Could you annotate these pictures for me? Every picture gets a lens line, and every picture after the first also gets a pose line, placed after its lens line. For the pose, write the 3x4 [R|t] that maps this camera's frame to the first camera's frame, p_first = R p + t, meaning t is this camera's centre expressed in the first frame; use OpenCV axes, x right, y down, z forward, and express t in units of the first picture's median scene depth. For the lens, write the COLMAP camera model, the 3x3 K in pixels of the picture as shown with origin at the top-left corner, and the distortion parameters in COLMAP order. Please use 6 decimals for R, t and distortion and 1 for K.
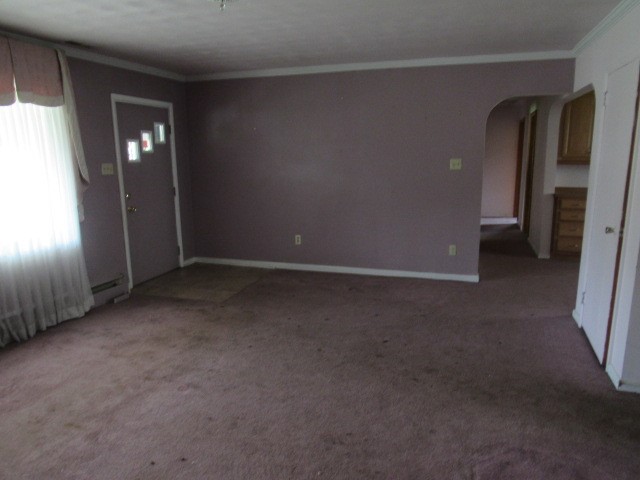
lens RADIAL K [[462.4, 0, 320.0], [0, 462.4, 240.0], [0, 0, 1]] dist [-0.002426, 0.003909]
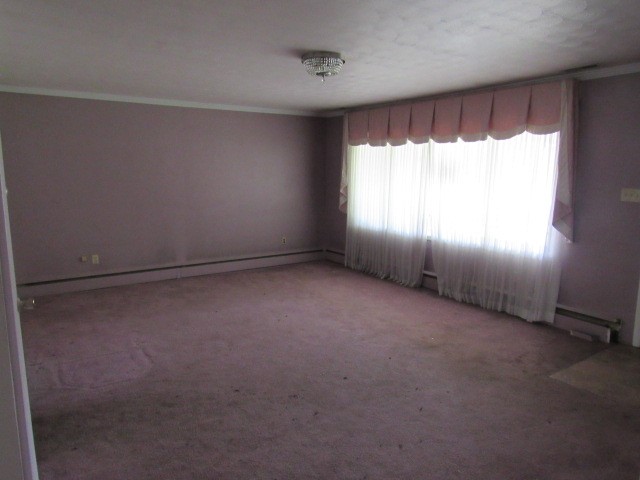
lens RADIAL K [[462.4, 0, 320.0], [0, 462.4, 240.0], [0, 0, 1]] dist [-0.002426, 0.003909]
pose [[-0.598239, 0.131055, -0.790528, 0.658198], [-0.157030, 0.948234, 0.276033, -0.257430], [0.785781, 0.289270, -0.546691, 1.215692]]
